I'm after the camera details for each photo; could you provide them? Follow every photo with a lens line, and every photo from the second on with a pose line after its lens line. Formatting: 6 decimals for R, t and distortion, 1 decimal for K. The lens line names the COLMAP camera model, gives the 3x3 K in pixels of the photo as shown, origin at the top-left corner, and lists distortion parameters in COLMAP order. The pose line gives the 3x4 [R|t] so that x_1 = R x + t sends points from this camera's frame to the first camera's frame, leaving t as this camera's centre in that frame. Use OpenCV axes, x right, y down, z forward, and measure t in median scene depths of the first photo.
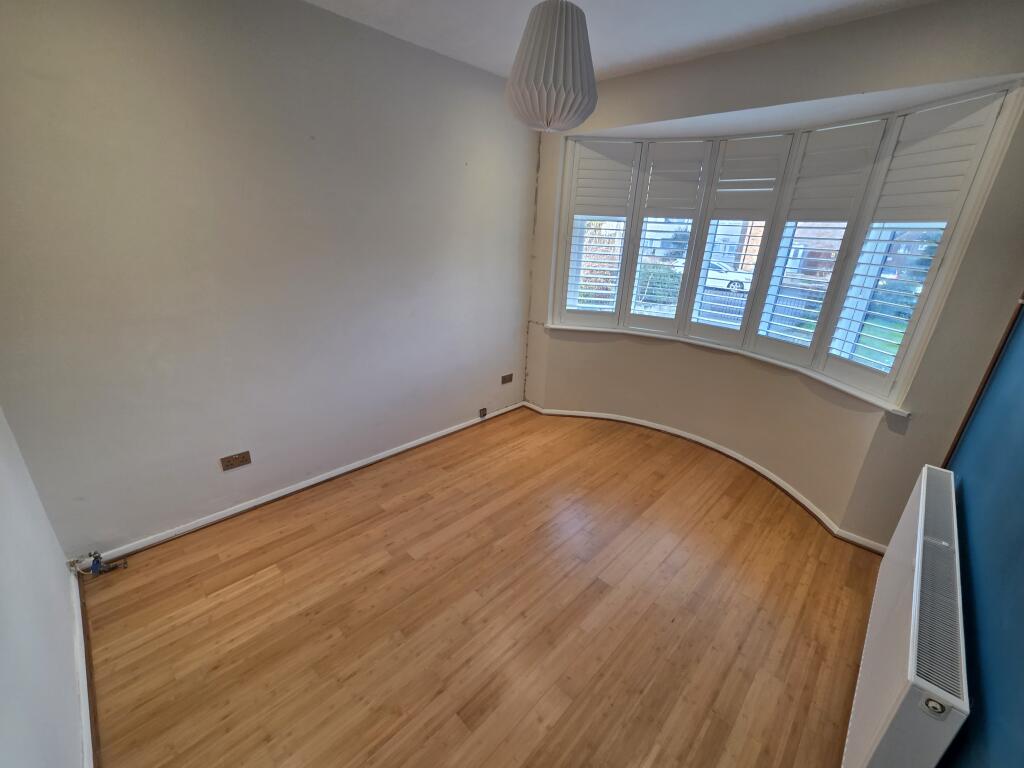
lens RADIAL K [[420.4, 0, 511.7], [0, 420.4, 386.0], [0, 0, 1]] dist [-0.001107, -0.000428]
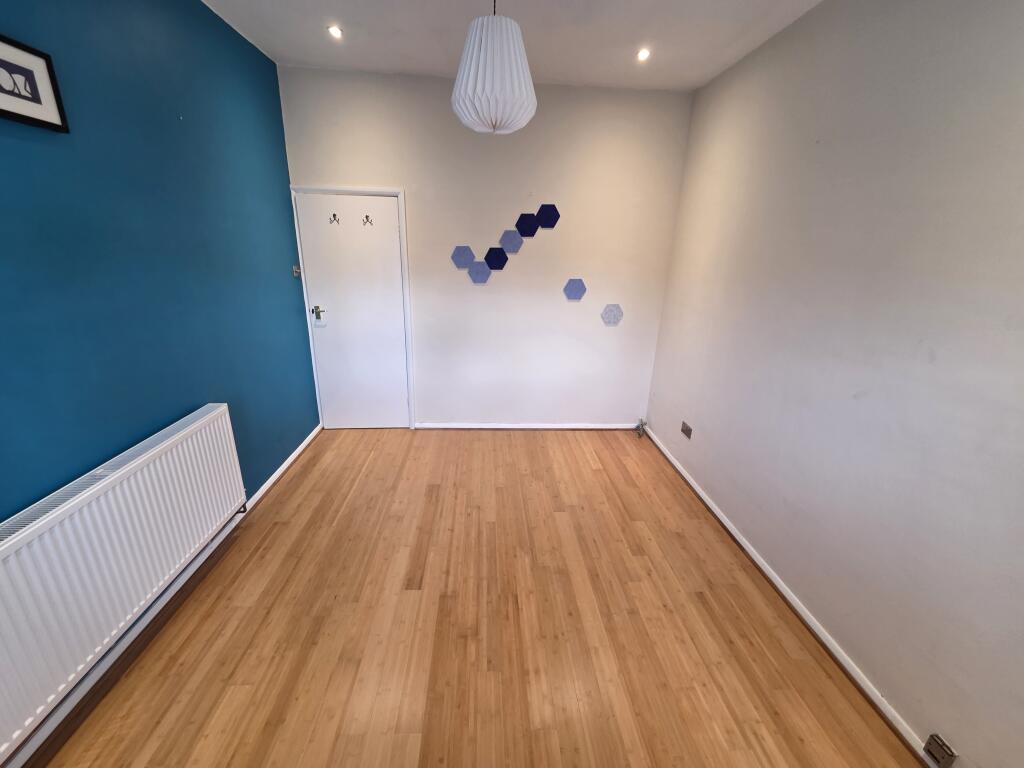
lens RADIAL K [[420.4, 0, 511.7], [0, 420.4, 386.0], [0, 0, 1]] dist [-0.001107, -0.000428]
pose [[-0.672758, 0.175098, -0.718845, 0.643003], [-0.315288, 0.811107, 0.492645, -0.424704], [0.669321, 0.558074, -0.490472, 1.306306]]
